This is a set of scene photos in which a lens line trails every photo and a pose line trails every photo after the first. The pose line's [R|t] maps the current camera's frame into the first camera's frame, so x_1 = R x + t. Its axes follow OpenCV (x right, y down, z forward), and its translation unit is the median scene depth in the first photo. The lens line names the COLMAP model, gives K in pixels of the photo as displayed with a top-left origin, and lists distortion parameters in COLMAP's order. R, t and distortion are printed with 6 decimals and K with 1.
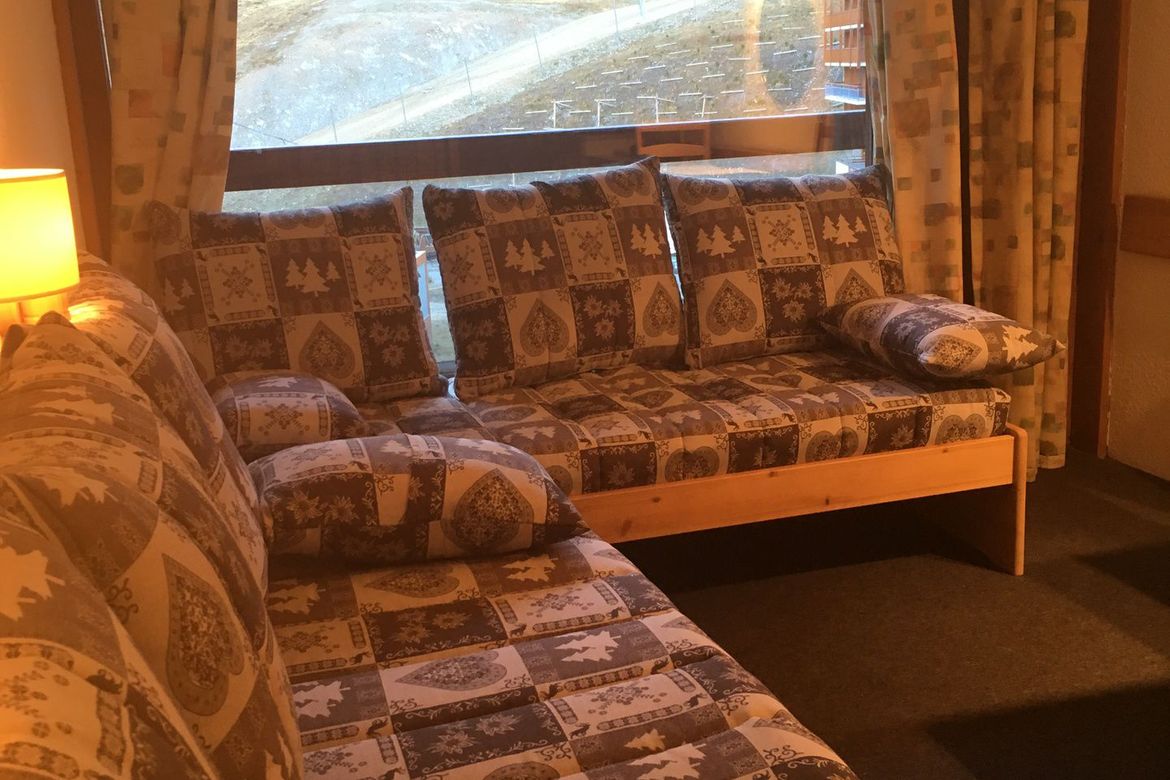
lens RADIAL K [[1478.0, 0, 585.1], [0, 1478.0, 391.6], [0, 0, 1]] dist [0.042044, 0.000000]
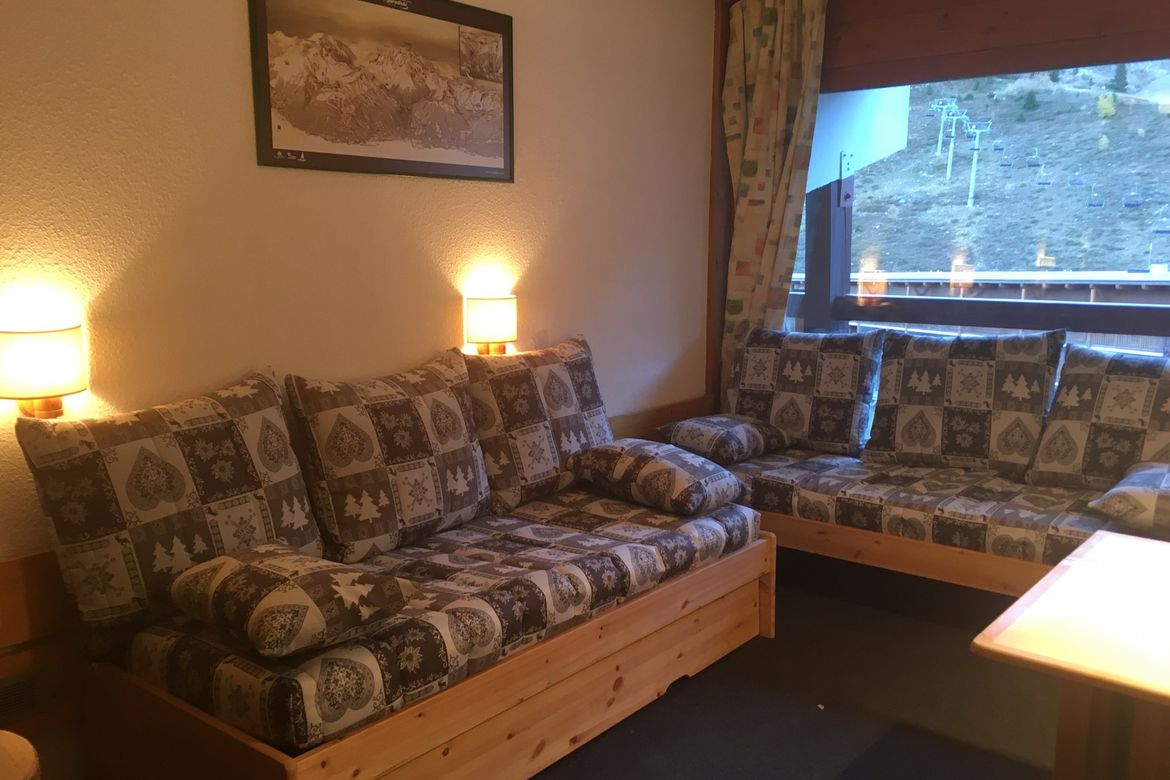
lens RADIAL K [[1478.0, 0, 585.9], [0, 1478.0, 383.9], [0, 0, 1]] dist [0.042044, 0.000000]
pose [[0.401840, 0.145369, -0.904098, 1.222618], [-0.206649, 0.976246, 0.065121, -0.118958], [0.892088, 0.160663, 0.422335, 0.041276]]
